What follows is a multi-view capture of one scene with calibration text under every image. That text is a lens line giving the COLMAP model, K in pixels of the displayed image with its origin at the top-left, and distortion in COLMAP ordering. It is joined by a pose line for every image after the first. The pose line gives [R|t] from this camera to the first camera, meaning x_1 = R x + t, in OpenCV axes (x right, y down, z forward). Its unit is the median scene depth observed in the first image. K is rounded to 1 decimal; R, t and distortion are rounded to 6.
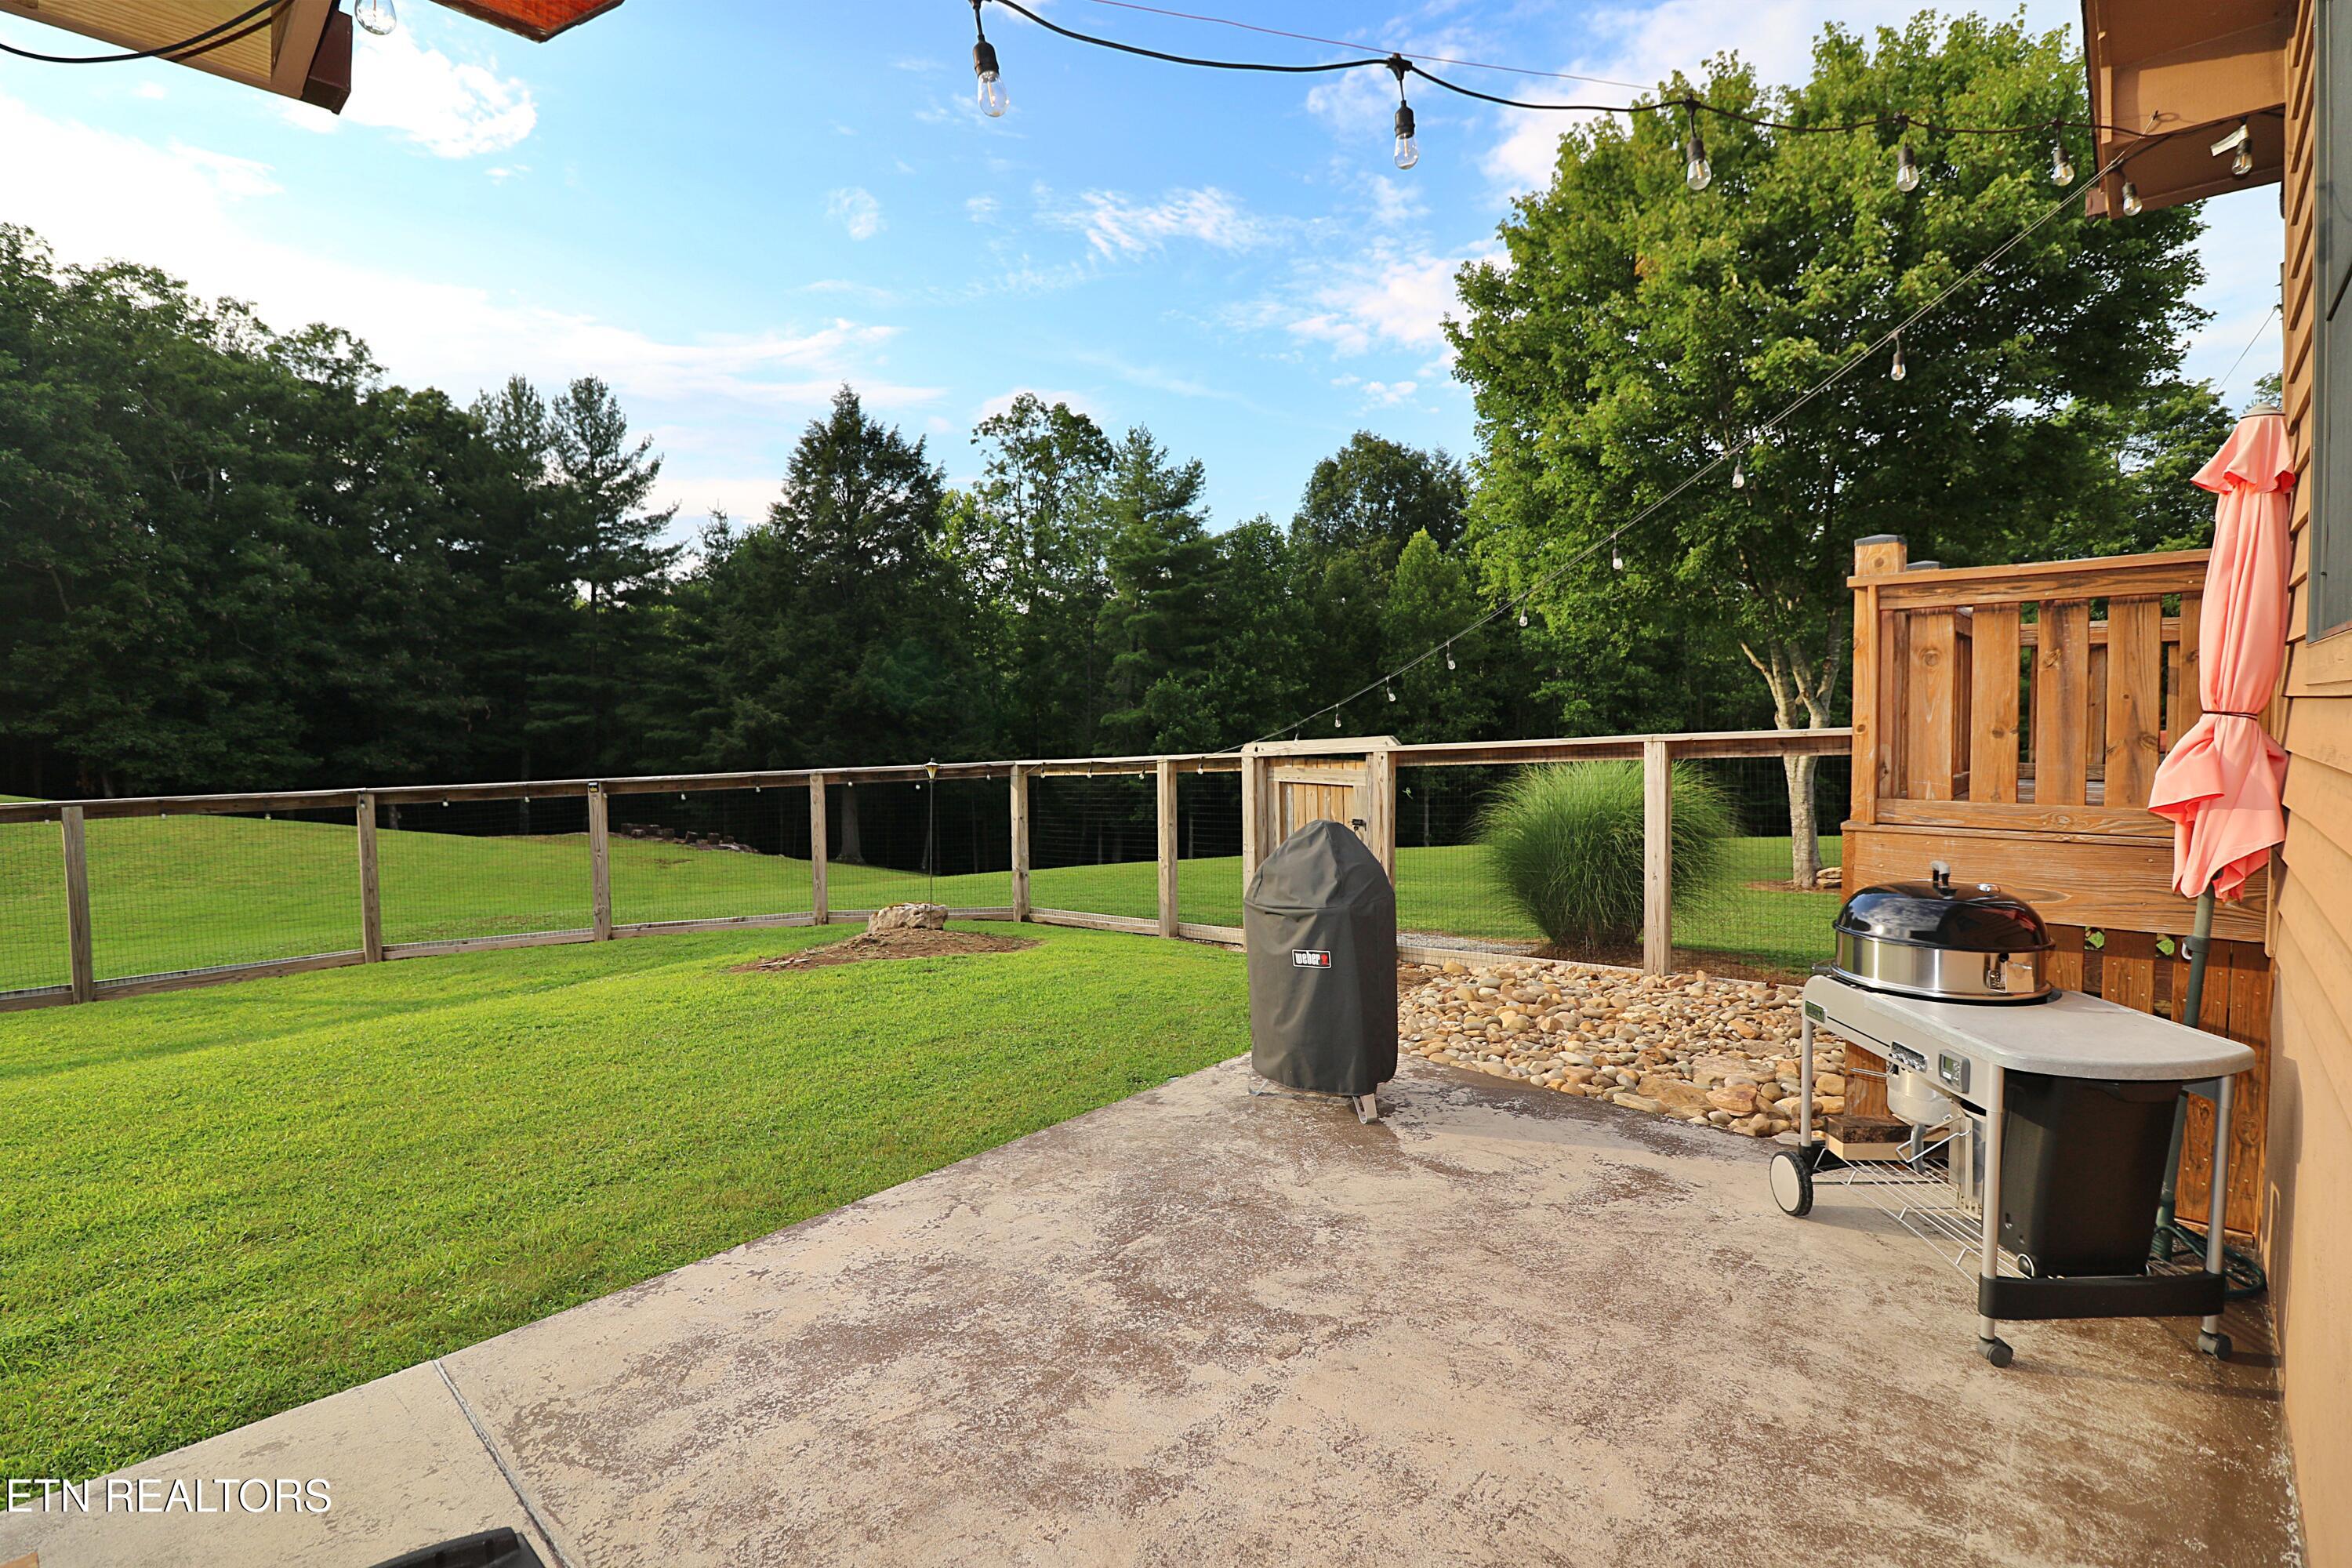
lens RADIAL K [[1073.8, 0, 1177.6], [0, 1073.8, 769.4], [0, 0, 1]] dist [-0.008253, -0.009361]
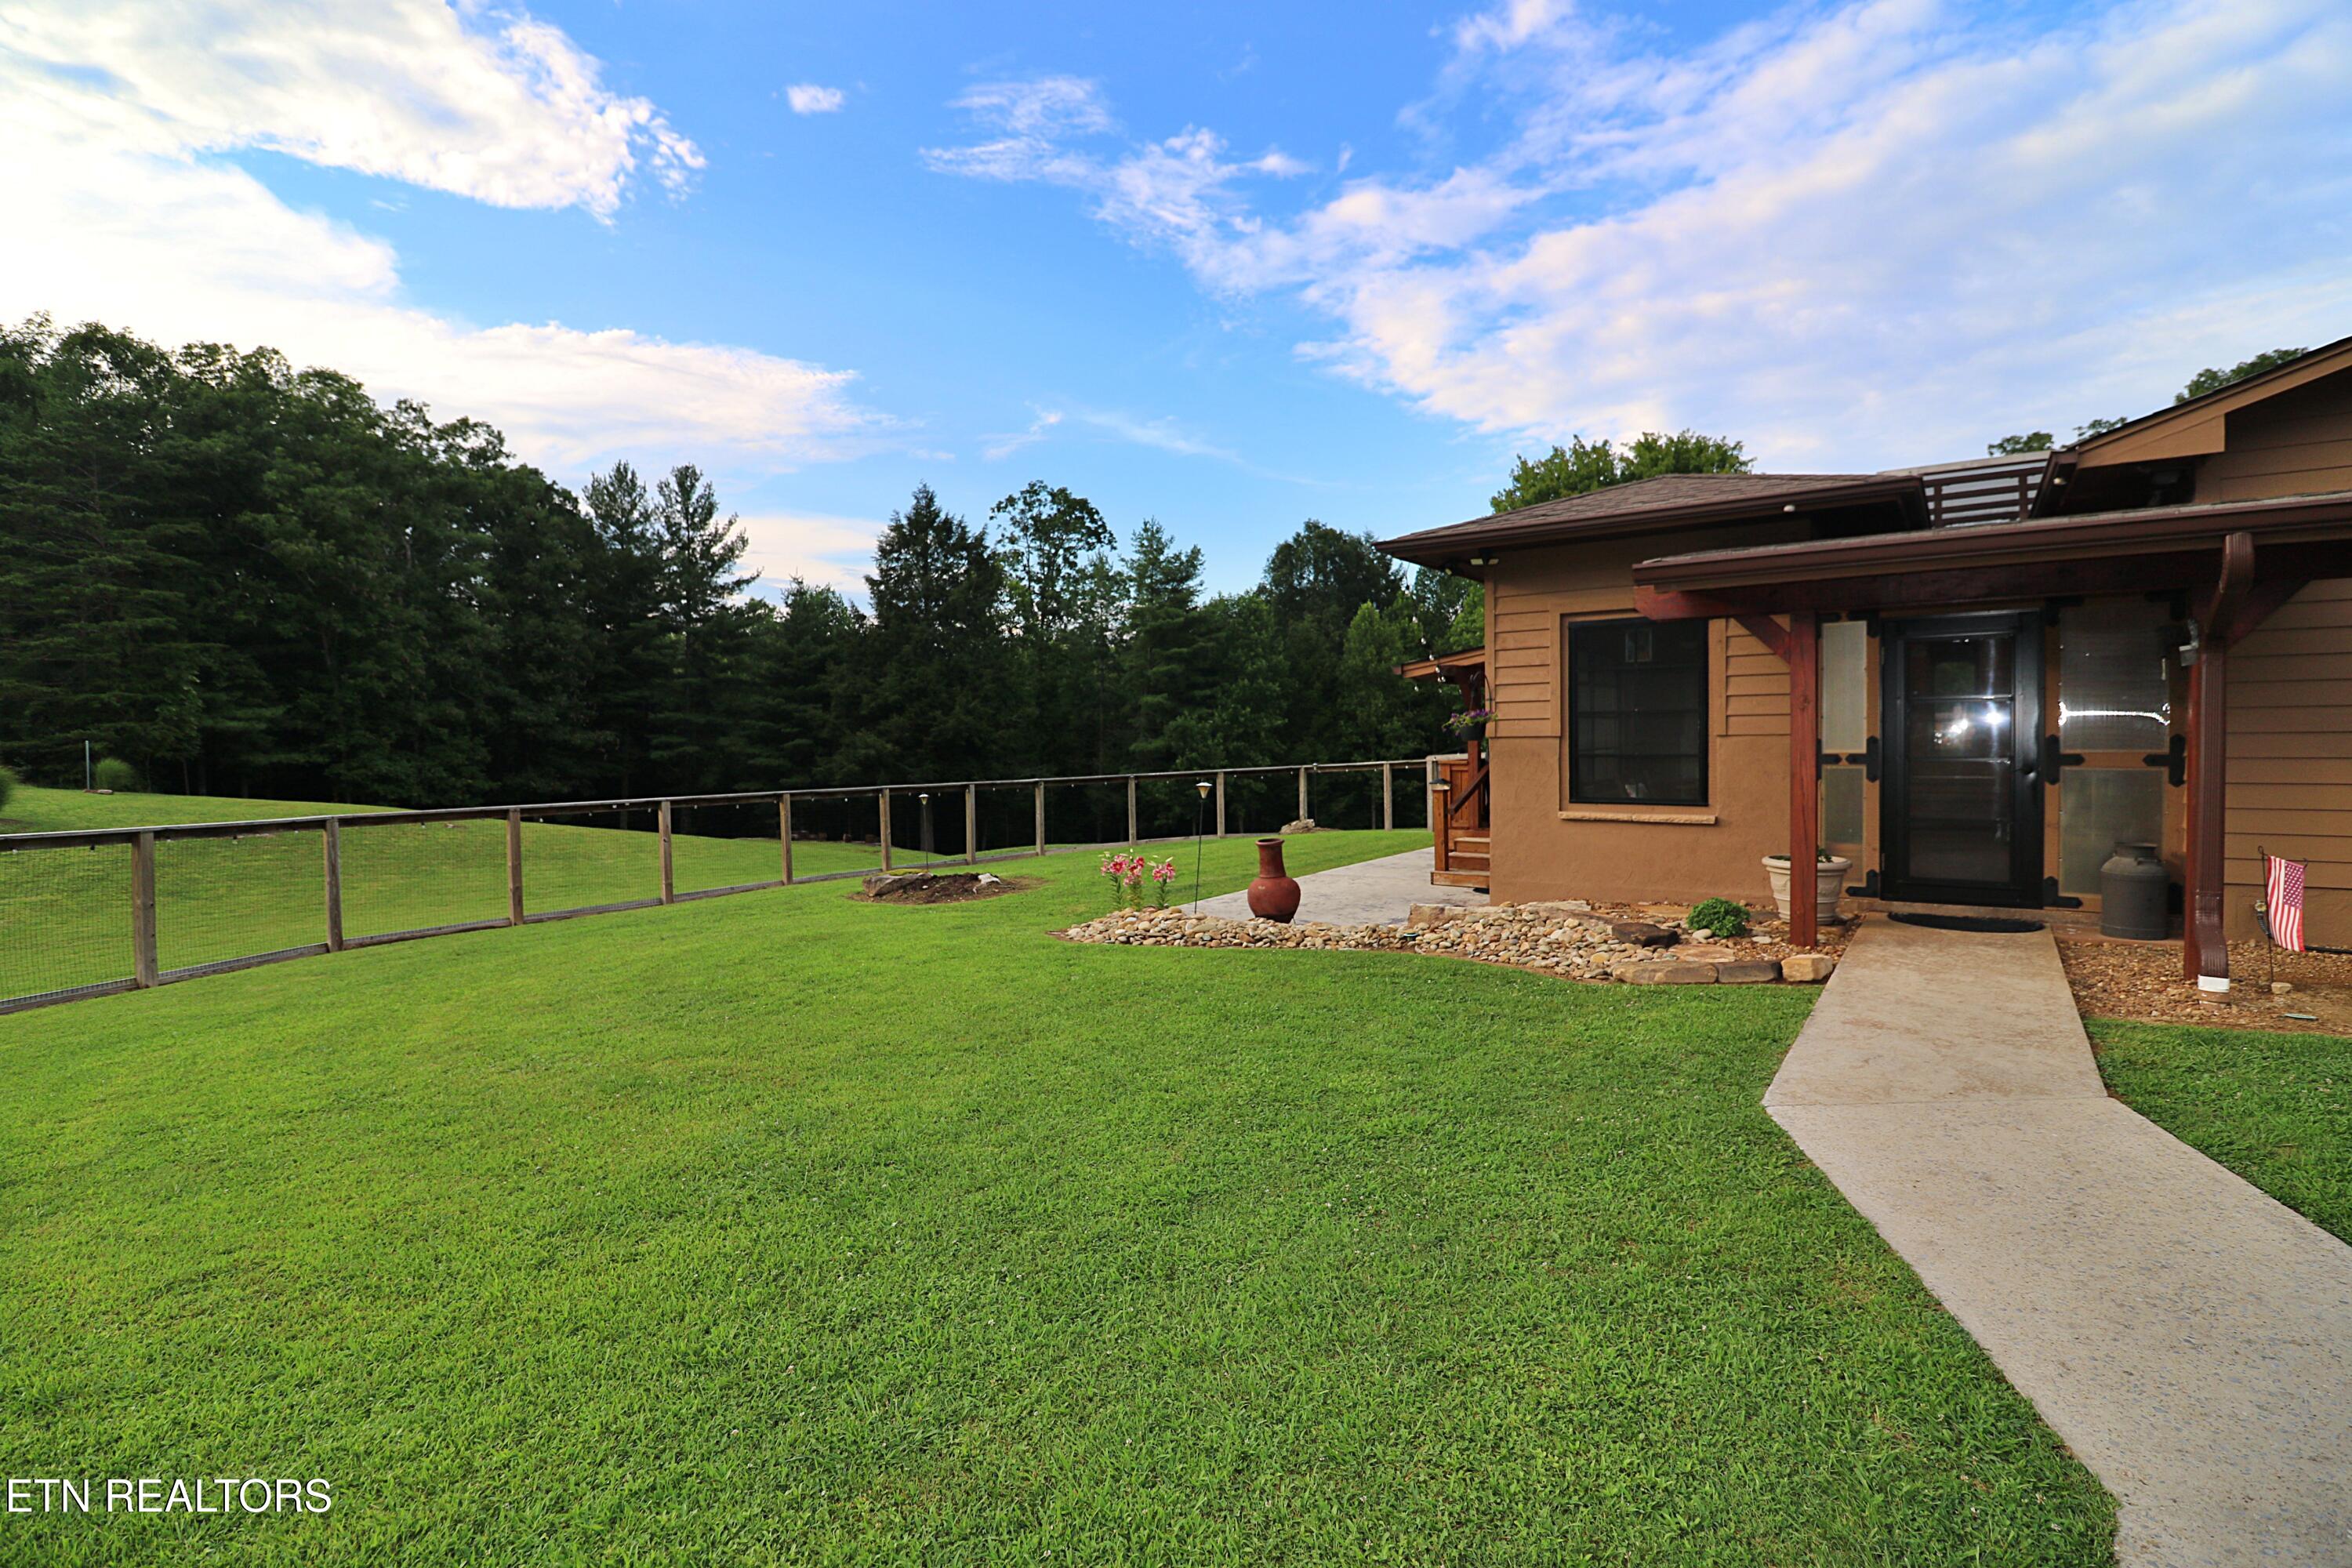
lens RADIAL K [[1073.8, 0, 1183.2], [0, 1073.8, 766.8], [0, 0, 1]] dist [-0.008253, -0.009361]
pose [[0.992723, -0.007618, 0.120179, -0.156559], [0.010810, 0.999605, -0.025926, 0.010522], [-0.119934, 0.027037, 0.992414, -0.276947]]
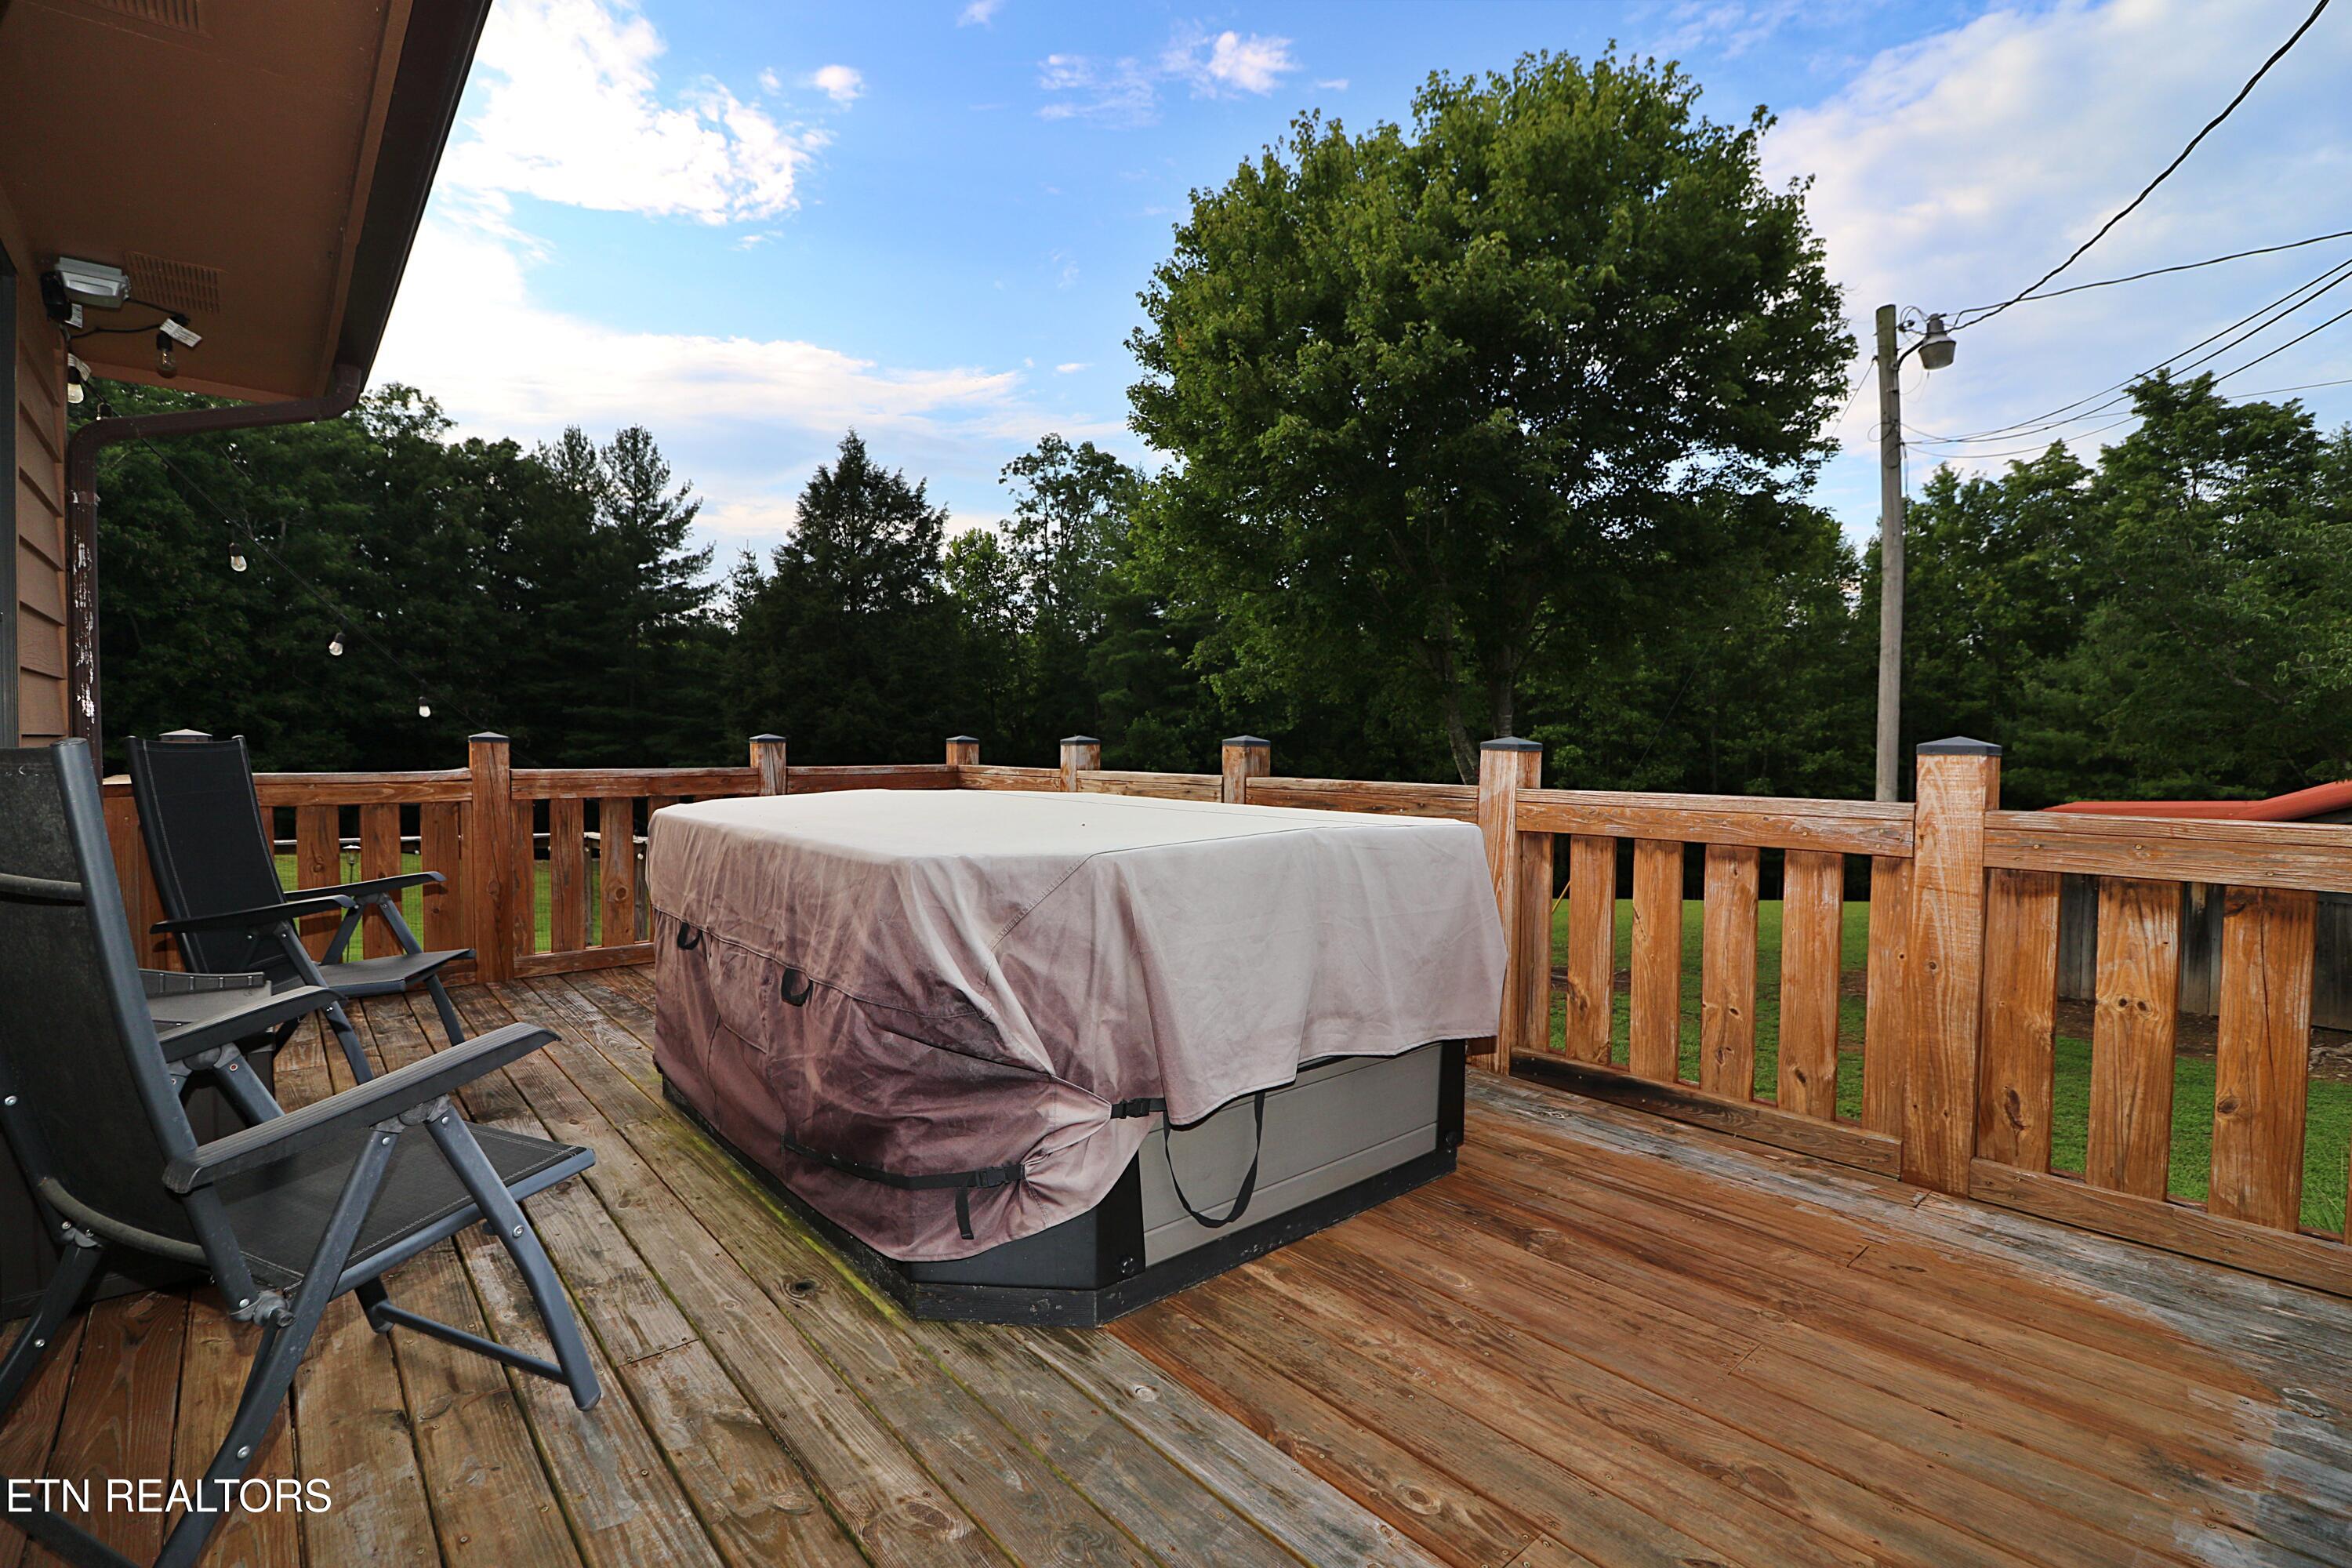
lens RADIAL K [[1073.8, 0, 1180.7], [0, 1073.8, 773.8], [0, 0, 1]] dist [-0.008253, -0.009361]
pose [[0.993419, 0.017176, -0.113245, 0.126999], [-0.019347, 0.999649, -0.018102, -0.014207], [0.112894, 0.020173, 0.993402, 0.010147]]
